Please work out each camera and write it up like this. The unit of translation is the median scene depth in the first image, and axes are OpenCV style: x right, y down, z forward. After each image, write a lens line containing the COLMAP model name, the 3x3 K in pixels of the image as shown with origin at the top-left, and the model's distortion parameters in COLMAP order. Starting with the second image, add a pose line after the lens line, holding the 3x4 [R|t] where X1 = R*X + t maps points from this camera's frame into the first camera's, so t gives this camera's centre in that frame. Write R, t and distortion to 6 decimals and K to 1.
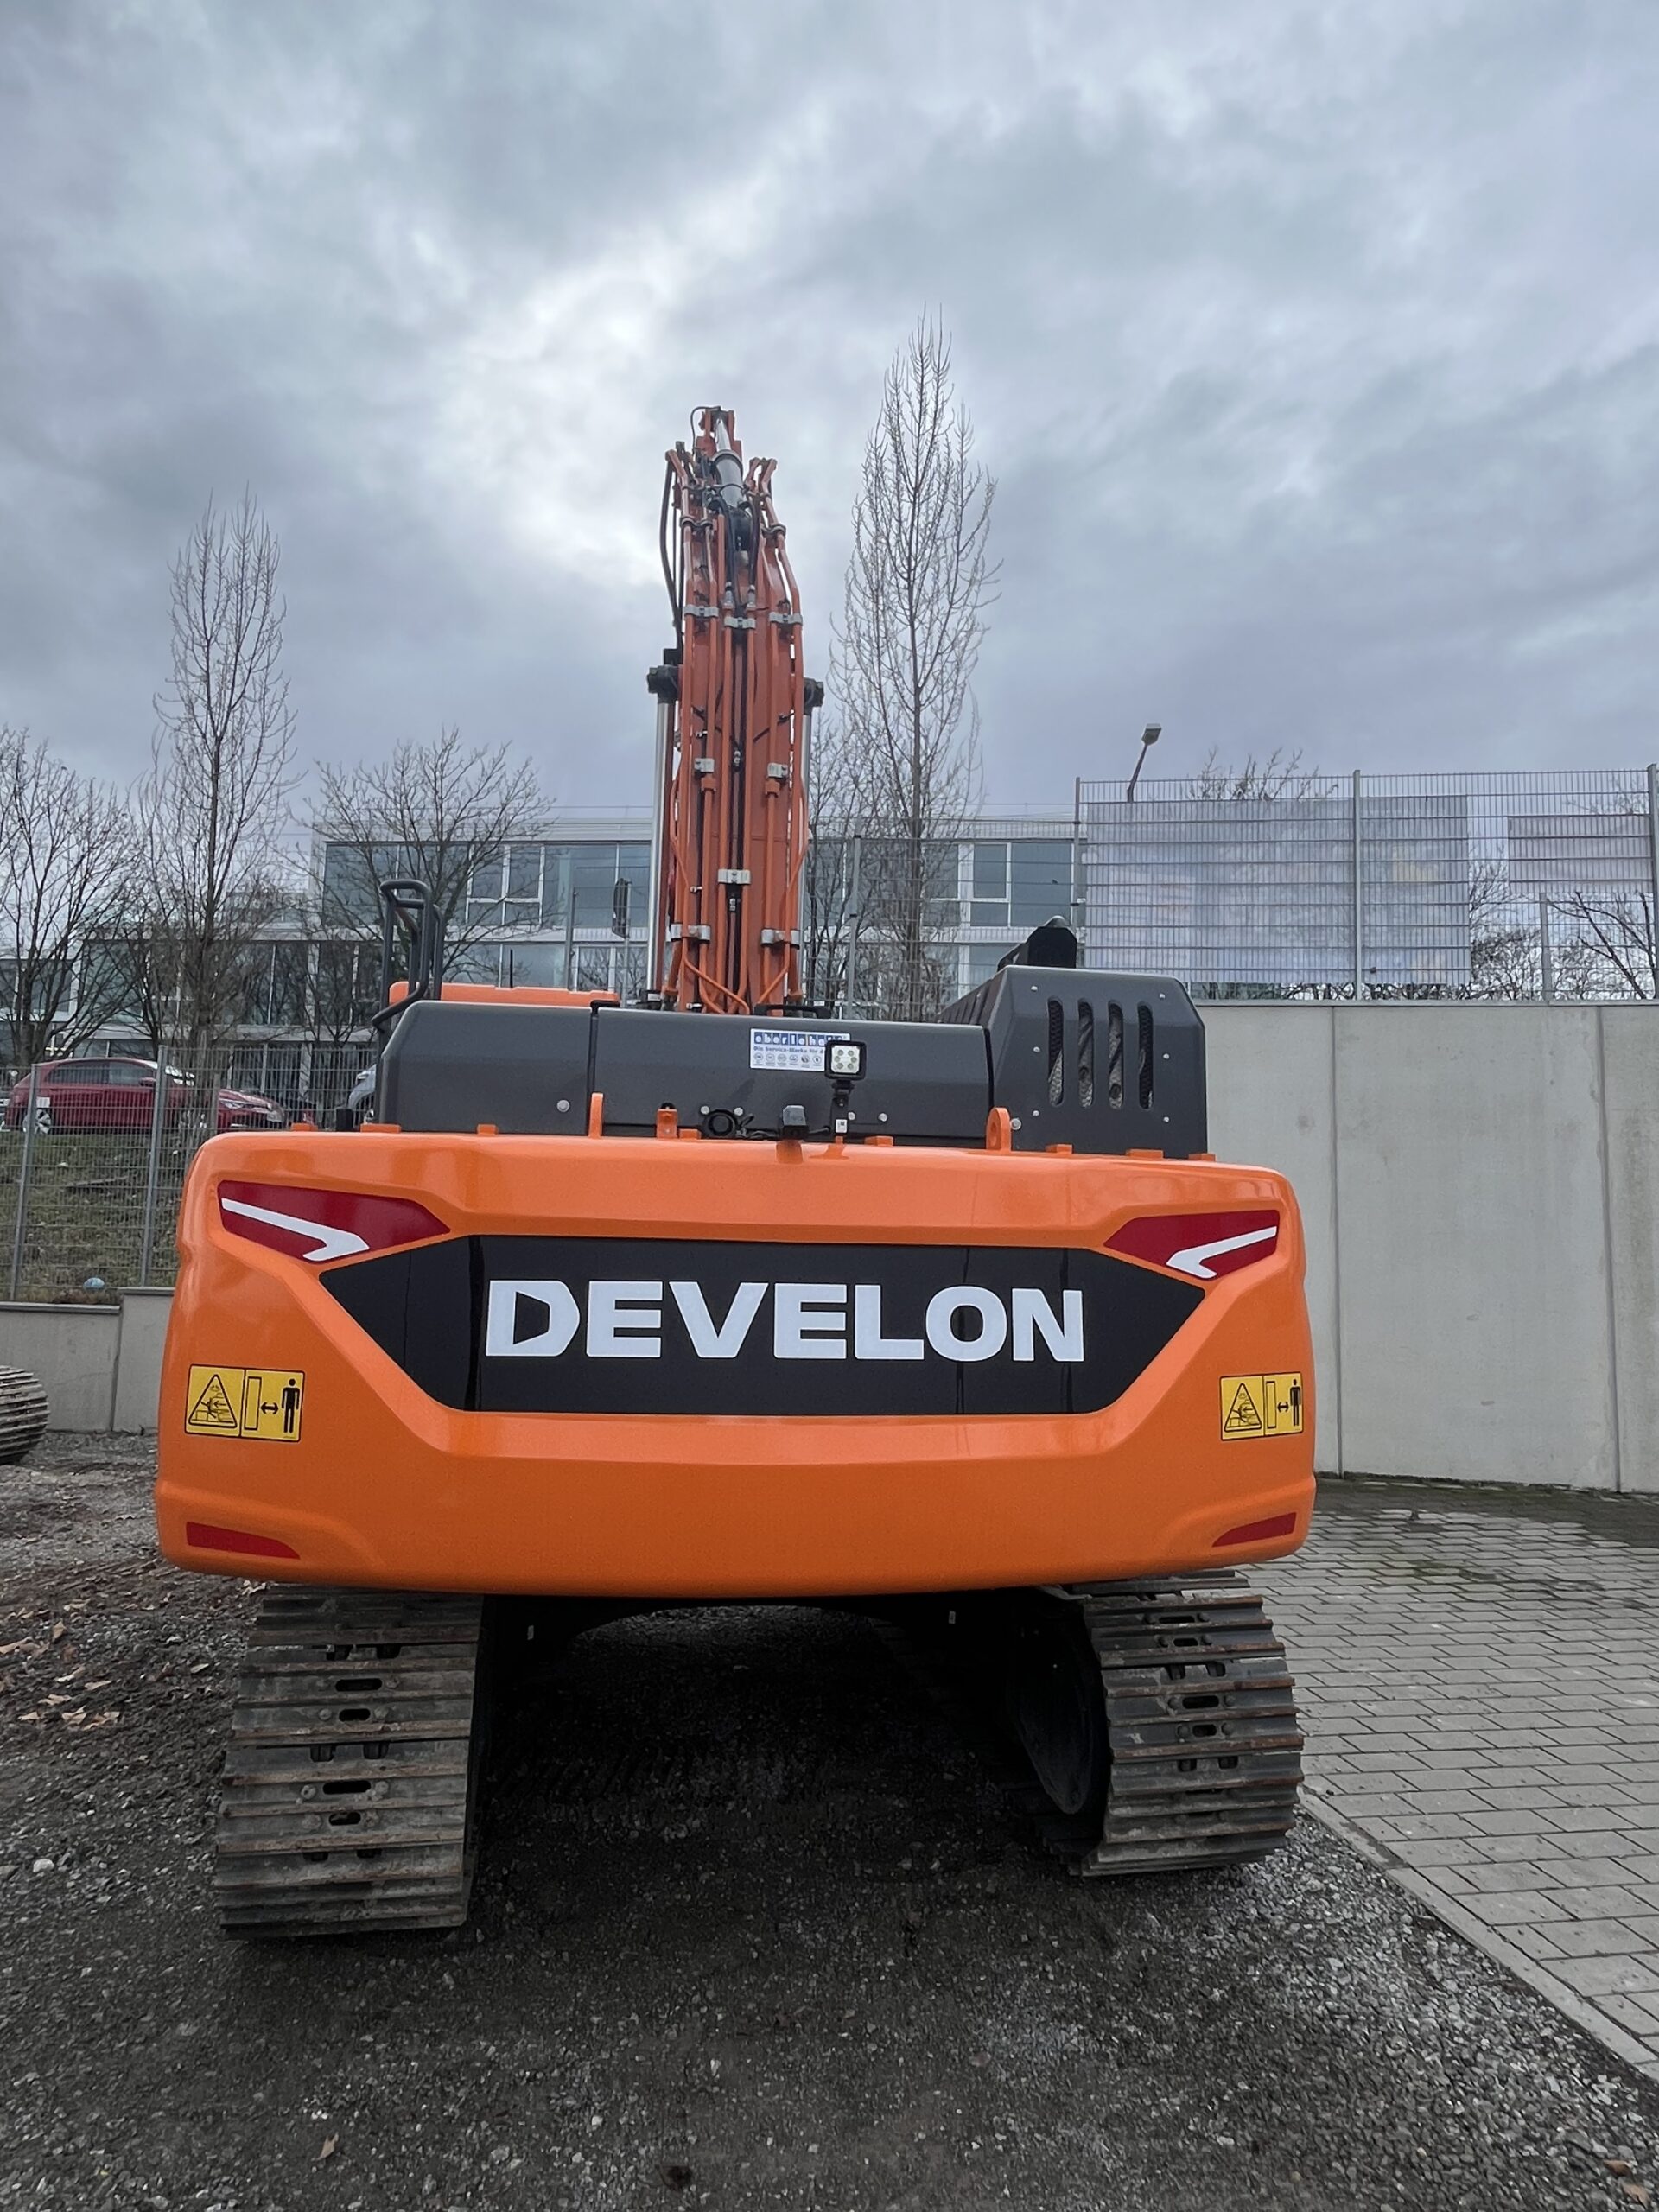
lens RADIAL K [[1306.2, 0, 829.9], [0, 1306.2, 1100.9], [0, 0, 1]] dist [-0.001814, -0.001875]
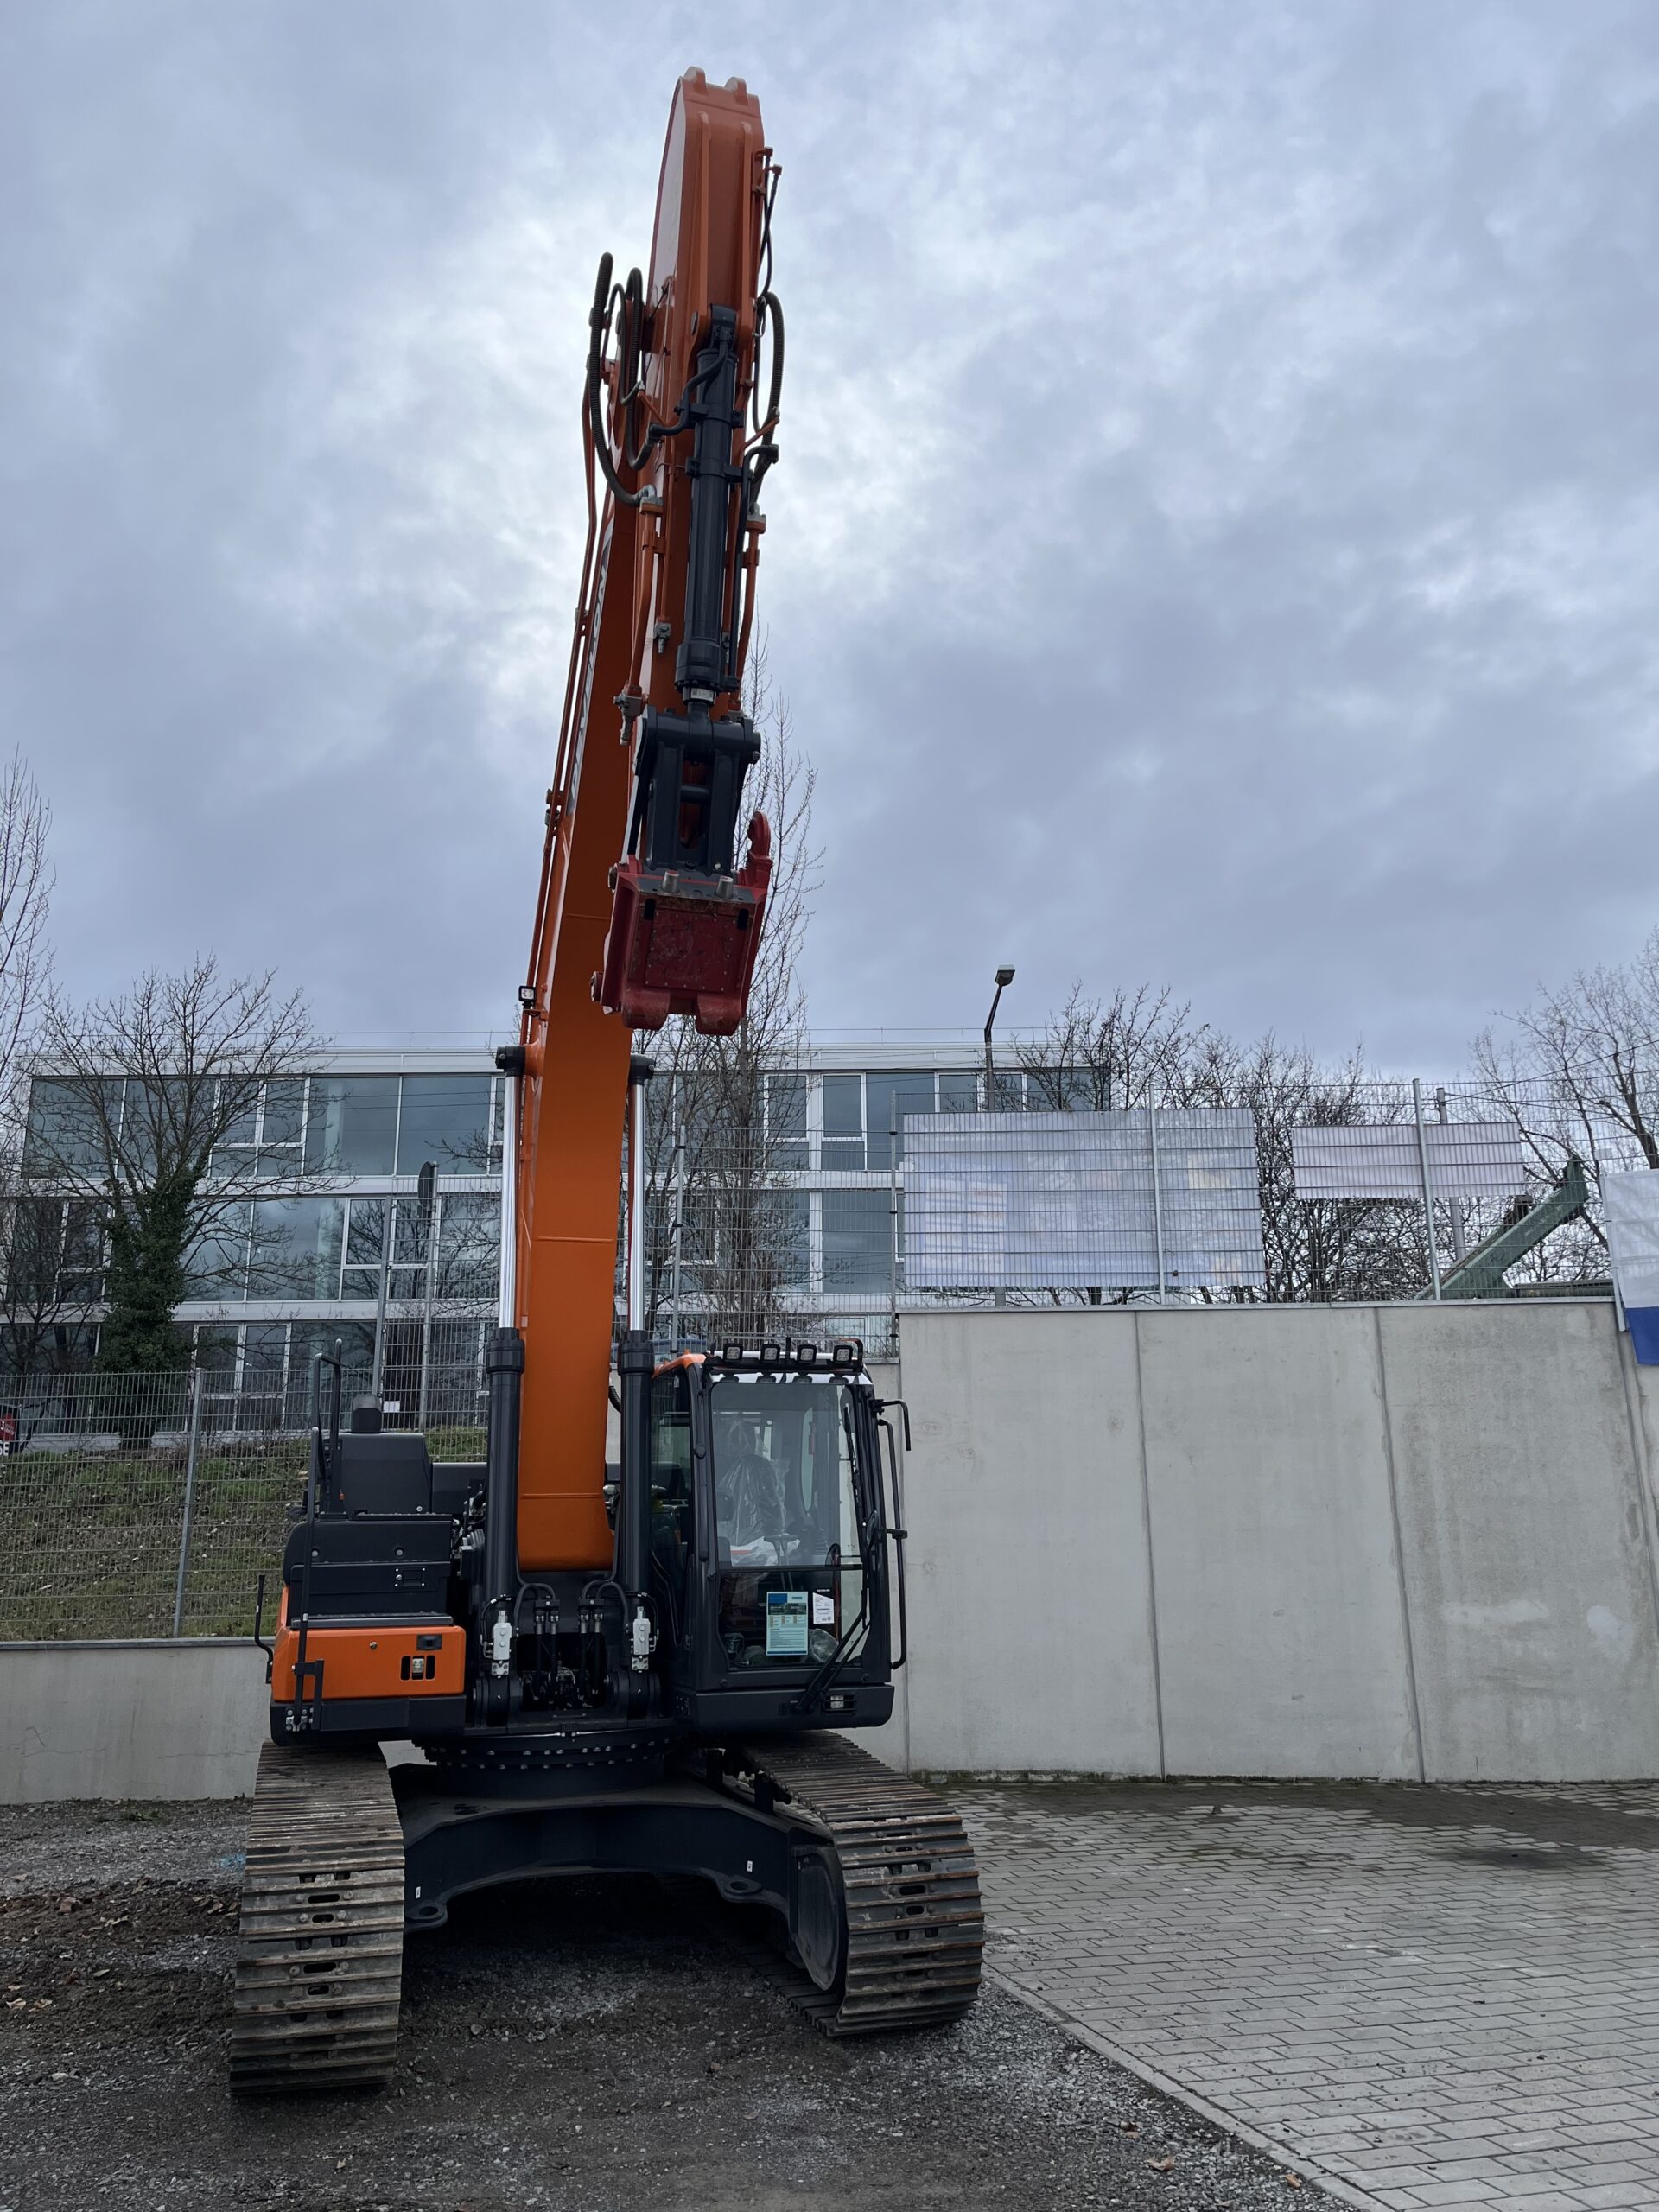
lens RADIAL K [[1662.0, 0, 837.9], [0, 1662.0, 1119.2], [0, 0, 1]] dist [0.041476, -0.026023]
pose [[0.994156, -0.010799, 0.107411, 0.005069], [0.026230, 0.989331, -0.143301, -0.040999], [-0.104718, 0.145281, 0.983833, -0.329042]]
